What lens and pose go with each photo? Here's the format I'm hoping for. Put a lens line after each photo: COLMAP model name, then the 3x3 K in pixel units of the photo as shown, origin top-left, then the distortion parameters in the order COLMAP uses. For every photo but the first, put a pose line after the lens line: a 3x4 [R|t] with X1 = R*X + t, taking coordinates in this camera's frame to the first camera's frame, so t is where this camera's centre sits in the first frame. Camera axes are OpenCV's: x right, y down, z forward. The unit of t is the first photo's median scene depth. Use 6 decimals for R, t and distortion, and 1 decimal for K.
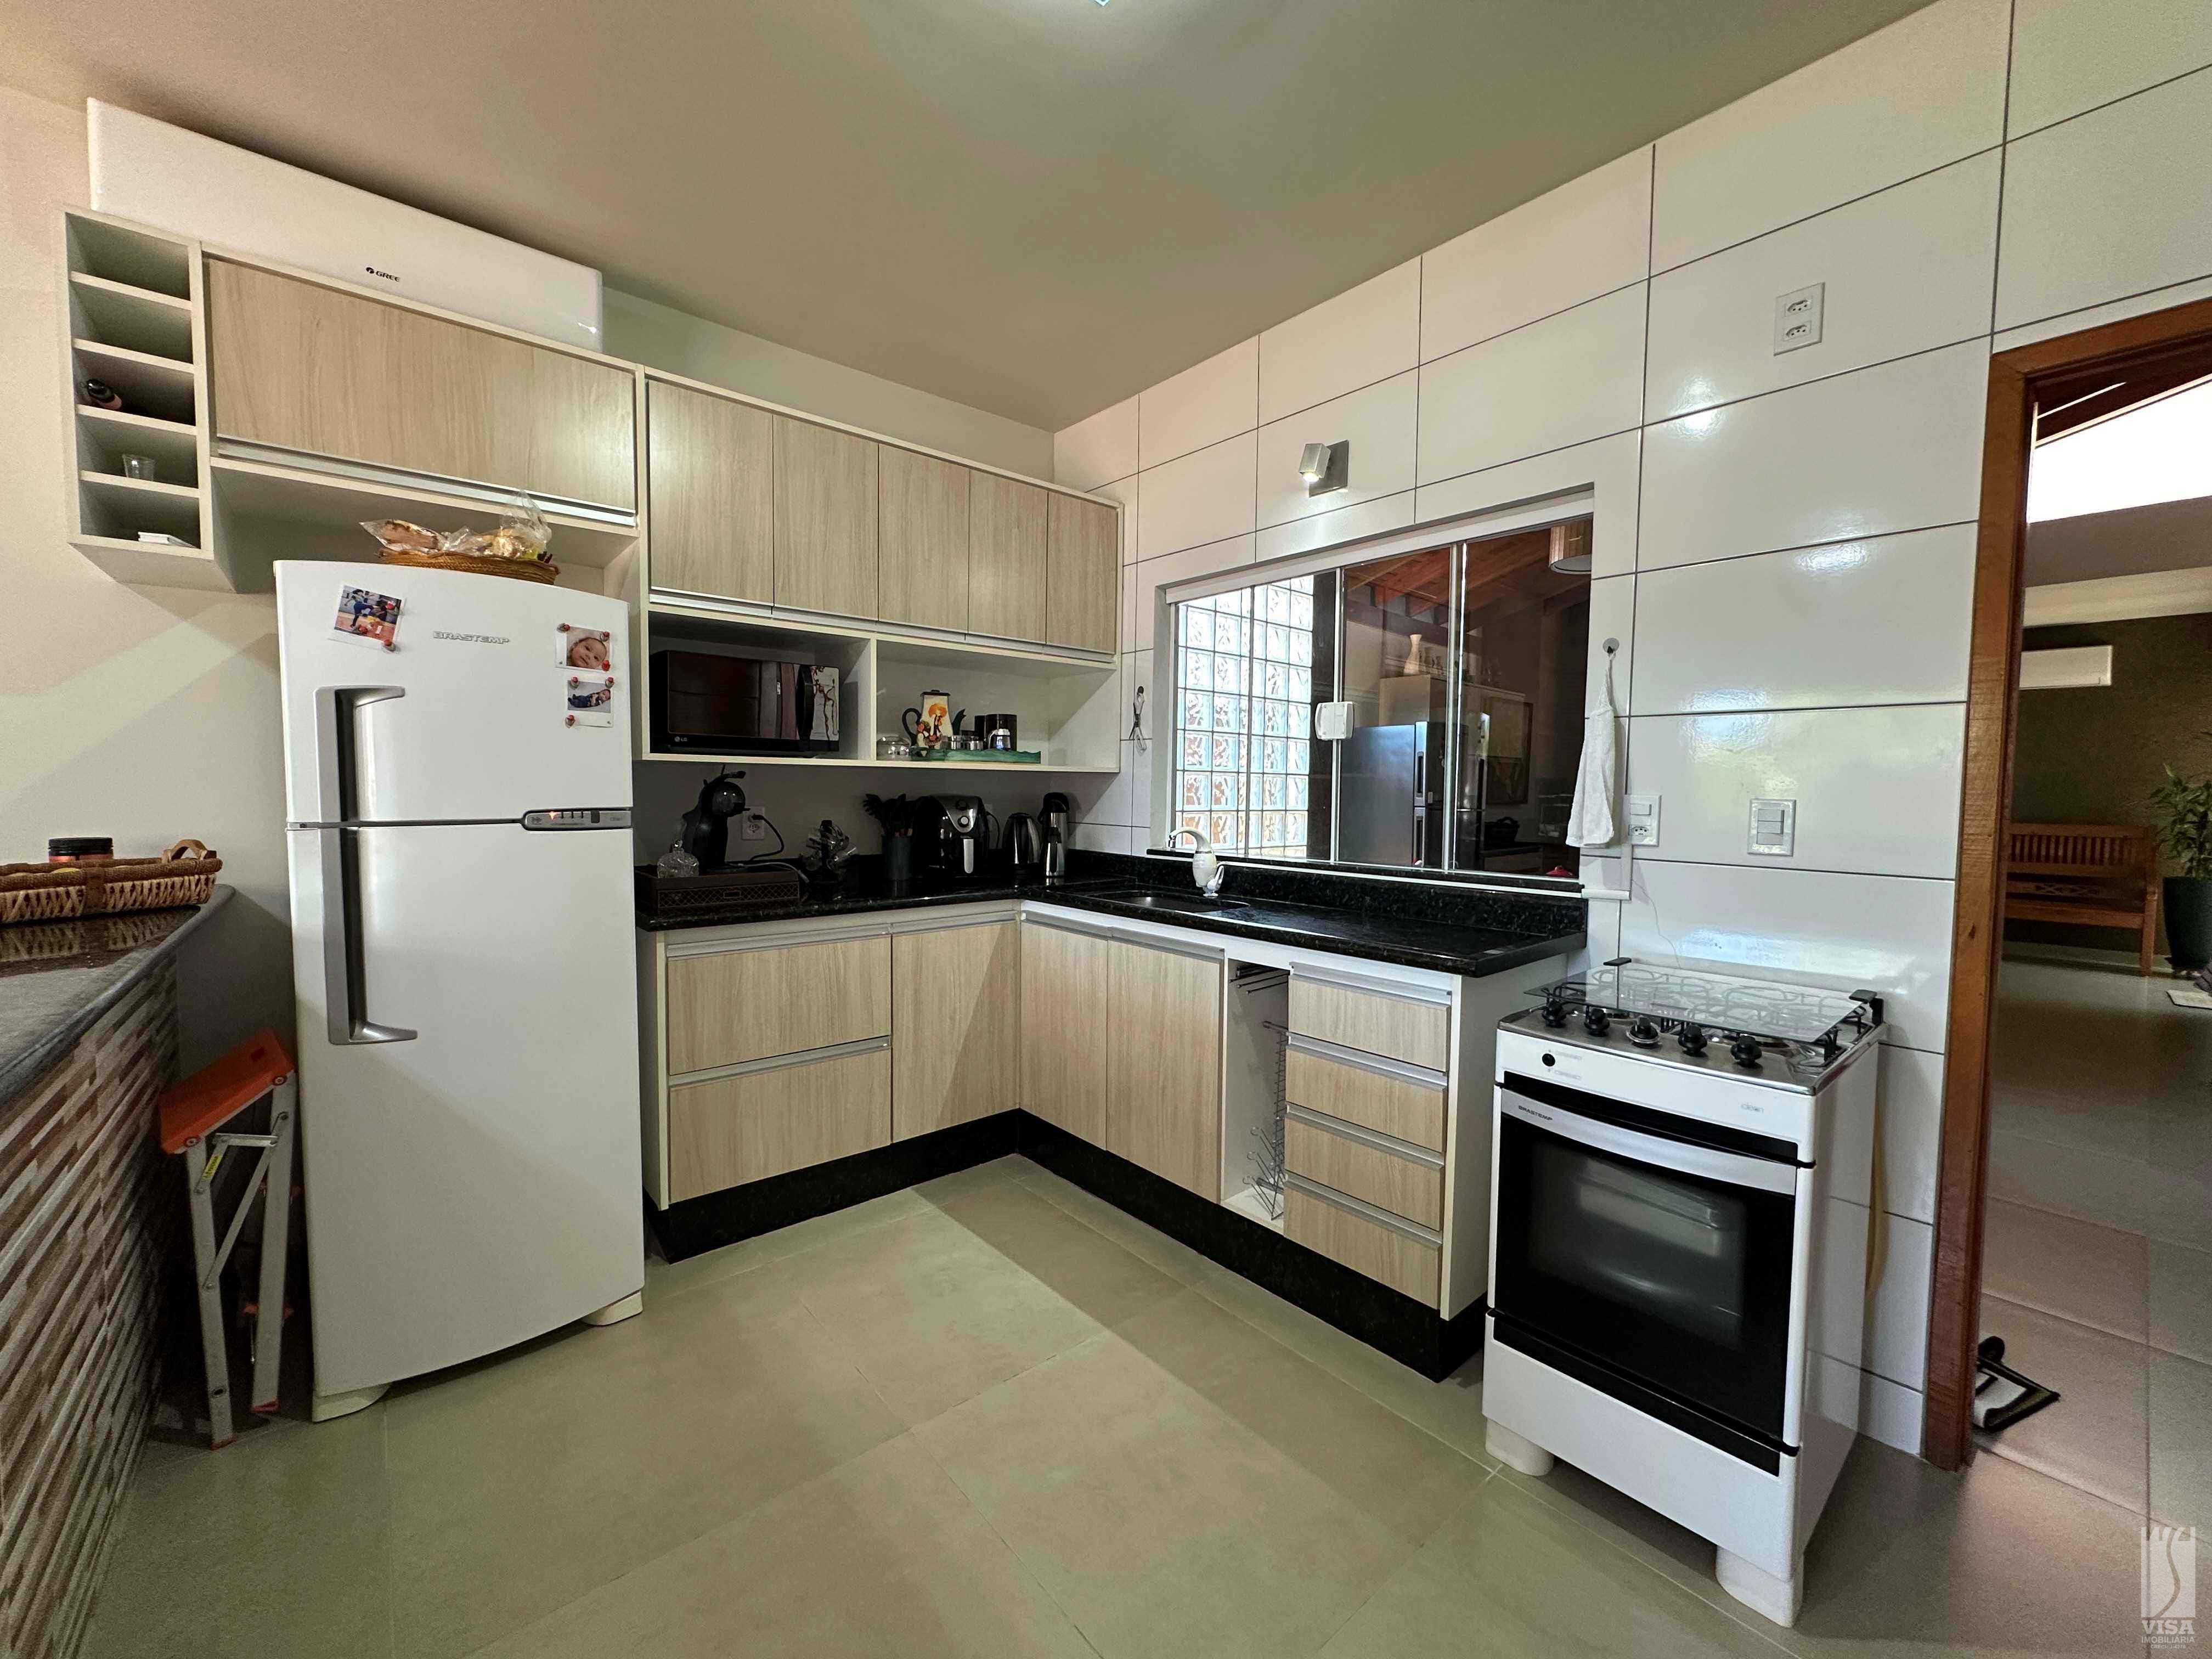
lens RADIAL K [[879.9, 0, 1101.4], [0, 879.9, 830.3], [0, 0, 1]] dist [-0.002685, -0.000255]
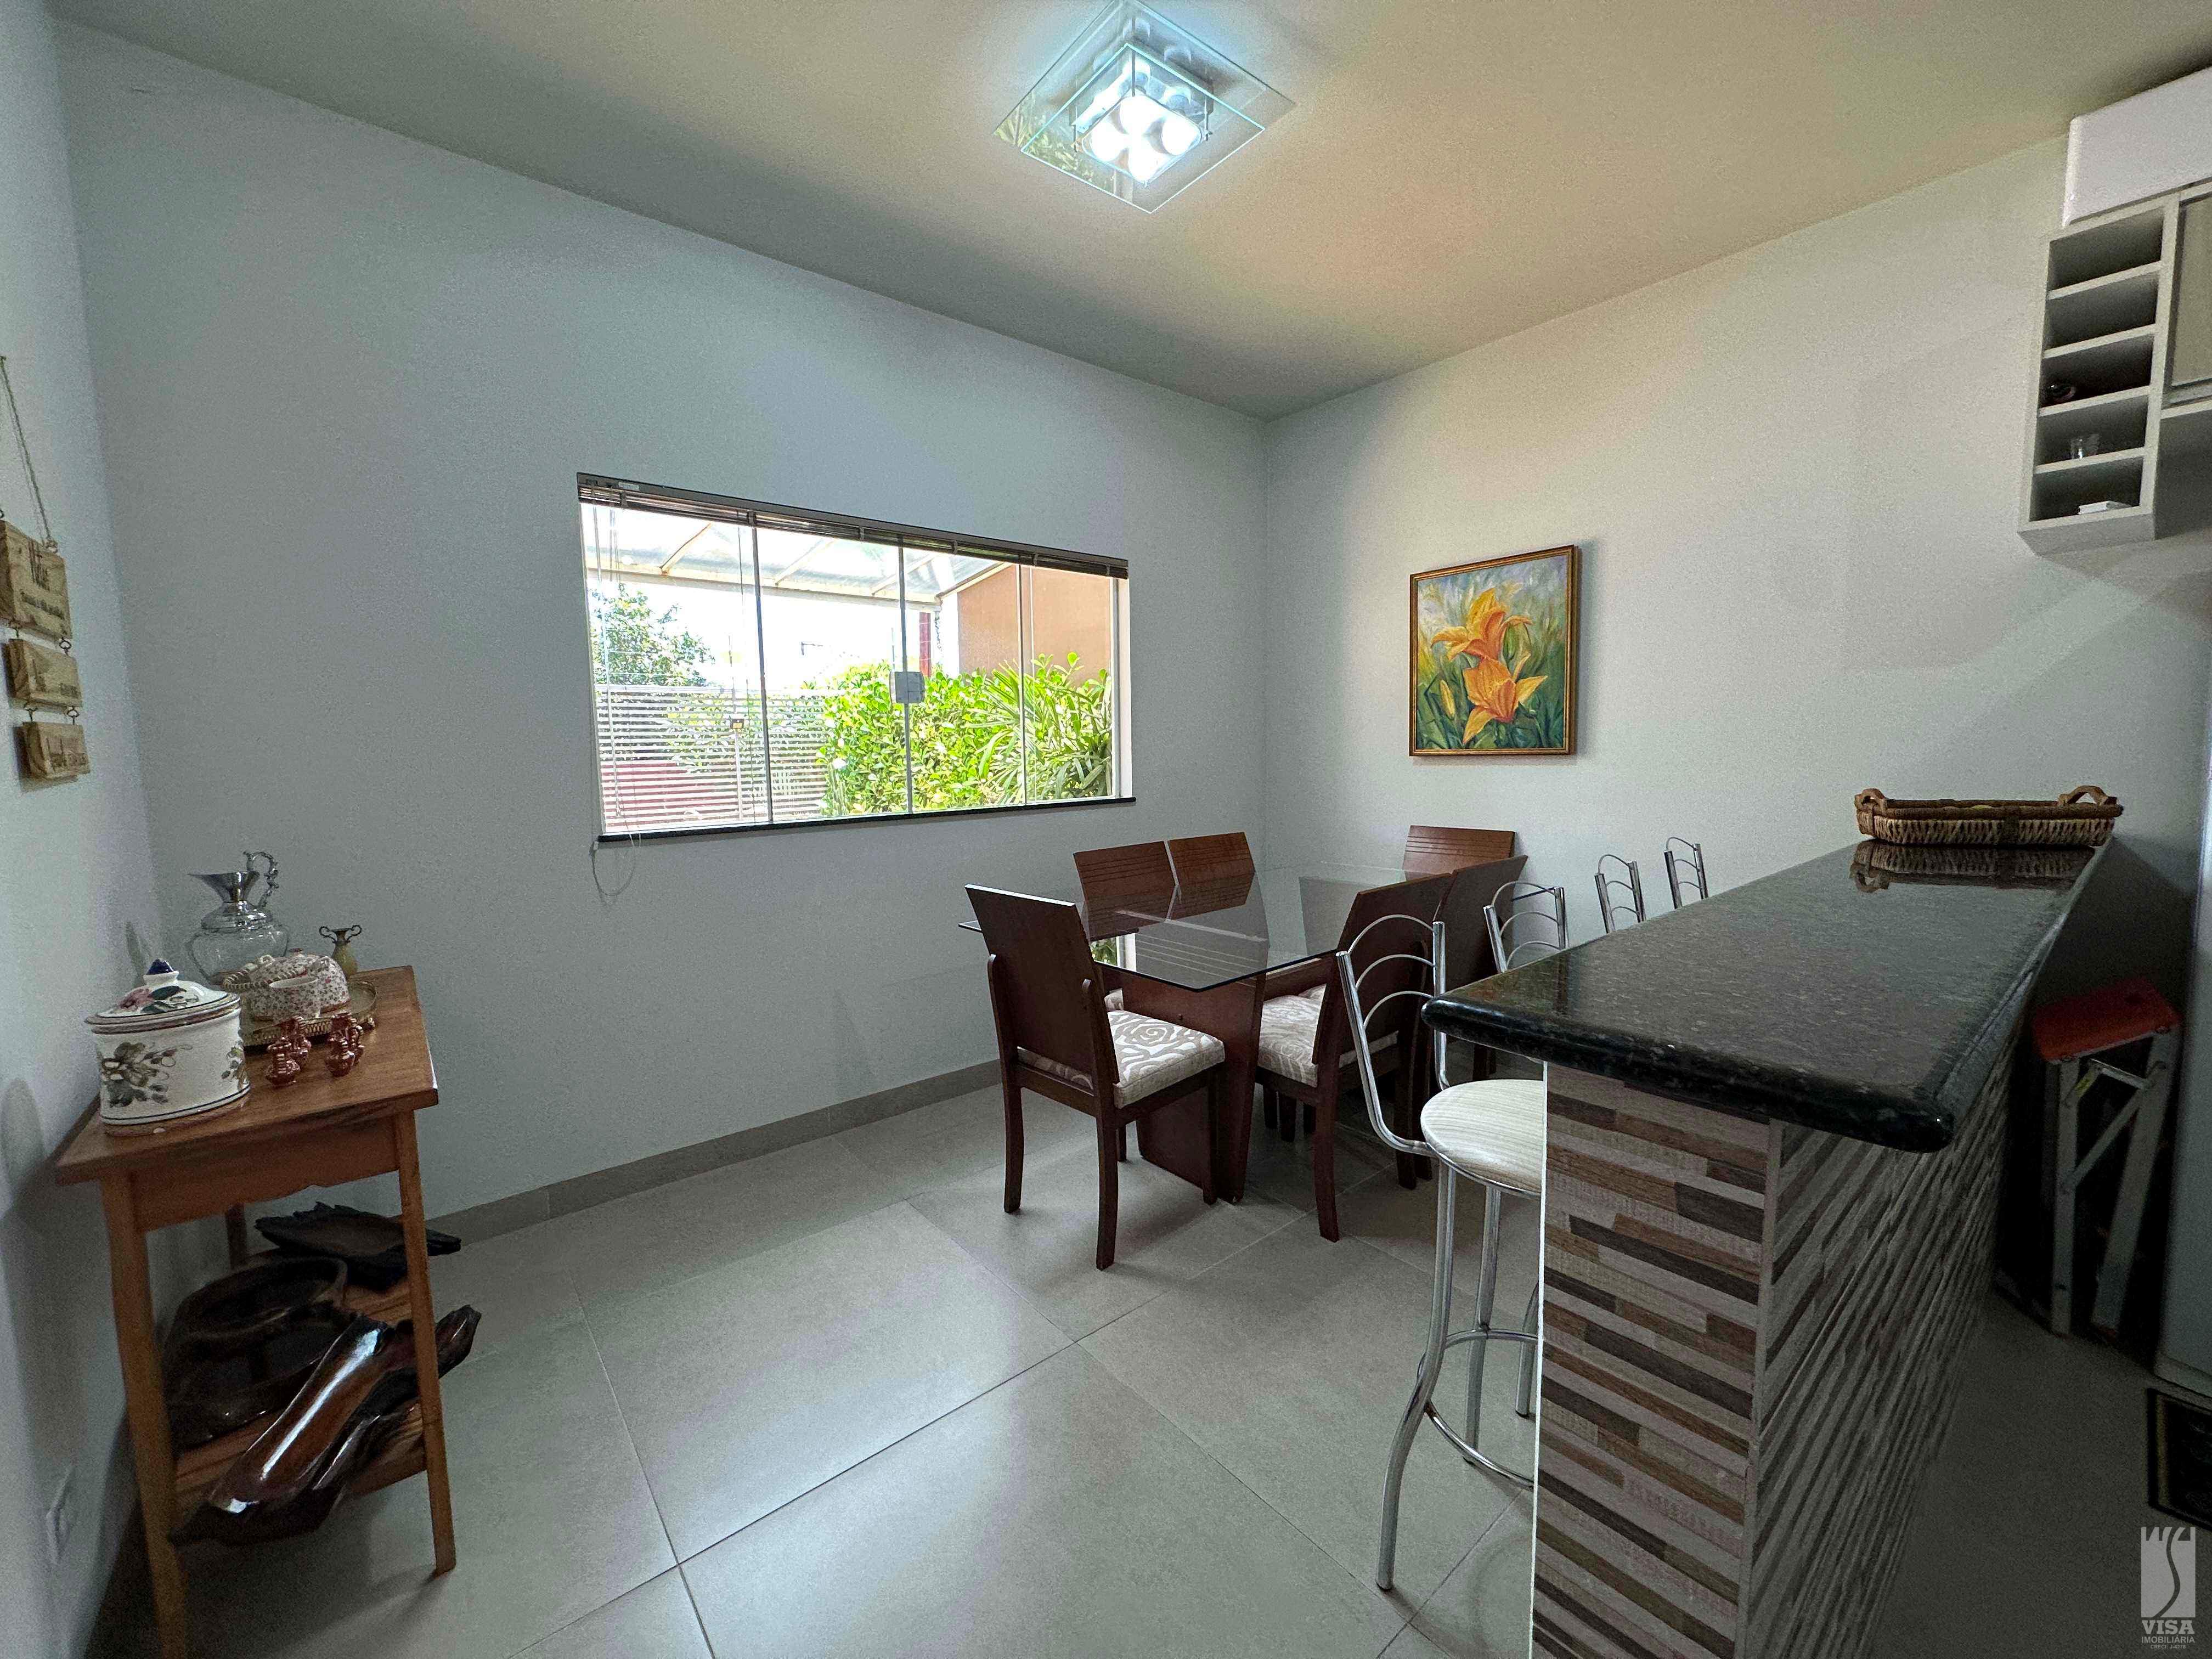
lens RADIAL K [[879.9, 0, 1114.5], [0, 879.9, 829.8], [0, 0, 1]] dist [-0.002685, -0.000255]
pose [[-0.005798, 0.085990, -0.996279, 0.046228], [-0.034171, 0.995697, 0.086138, 0.013167], [0.999399, 0.034543, -0.002834, -0.200792]]
